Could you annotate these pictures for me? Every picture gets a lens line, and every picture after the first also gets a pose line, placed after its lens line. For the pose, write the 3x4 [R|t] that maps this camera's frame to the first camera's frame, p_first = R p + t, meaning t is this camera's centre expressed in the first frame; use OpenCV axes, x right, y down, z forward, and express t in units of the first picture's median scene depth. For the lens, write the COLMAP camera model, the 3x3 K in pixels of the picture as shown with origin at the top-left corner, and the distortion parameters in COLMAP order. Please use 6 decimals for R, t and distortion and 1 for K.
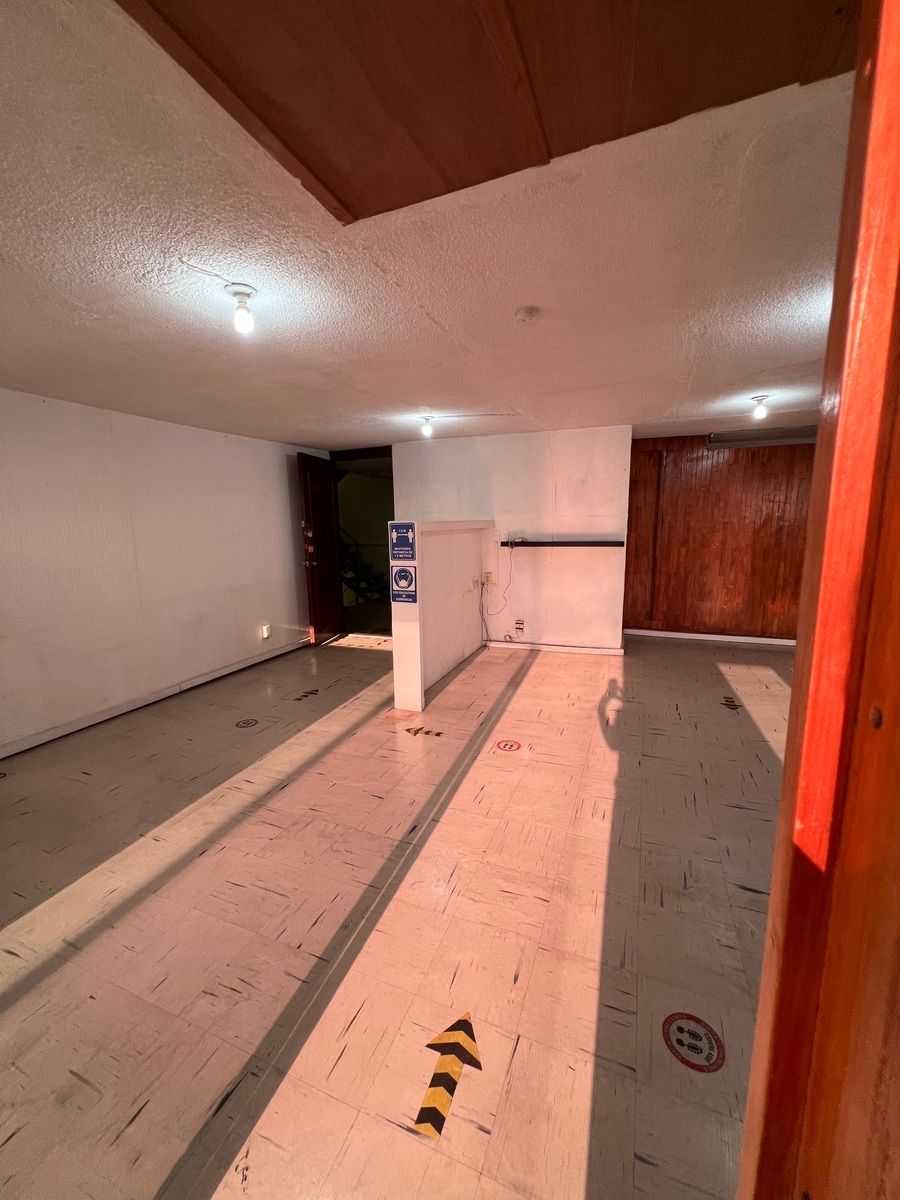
lens RADIAL K [[480.3, 0, 453.4], [0, 480.3, 600.9], [0, 0, 1]] dist [-0.004173, -0.000012]
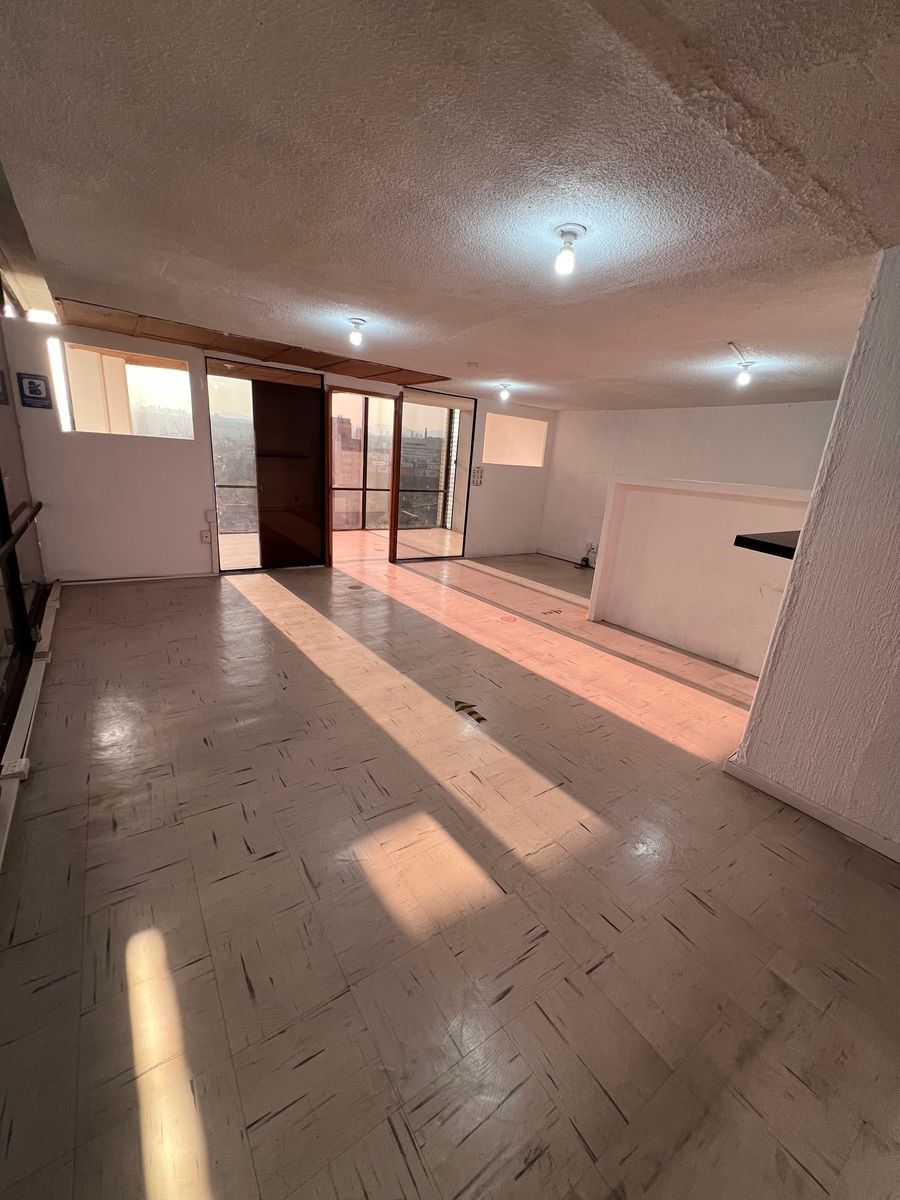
lens RADIAL K [[480.3, 0, 448.5], [0, 480.3, 605.1], [0, 0, 1]] dist [-0.004173, -0.000012]
pose [[-0.559794, 0.217822, -0.799490, 1.274104], [-0.197027, 0.902171, 0.383755, -0.255366], [0.804867, 0.372345, -0.462113, 1.362202]]
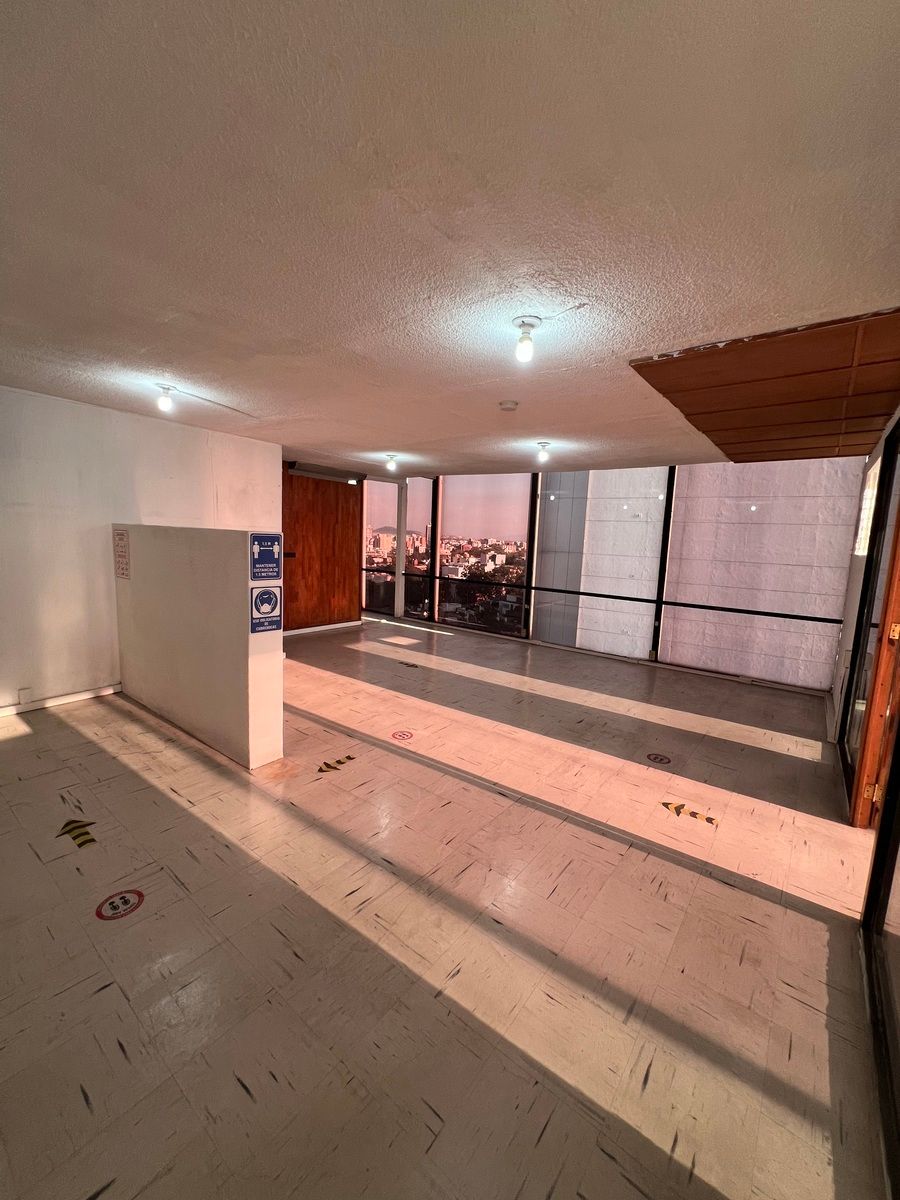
lens RADIAL K [[476.5, 0, 451.8], [0, 476.5, 601.9], [0, 0, 1]] dist [-0.011687, -0.000176]
pose [[0.275860, -0.101975, 0.955773, -0.798153], [0.105693, 0.991545, 0.075286, -0.075615], [-0.955369, 0.080250, 0.284306, 0.480466]]
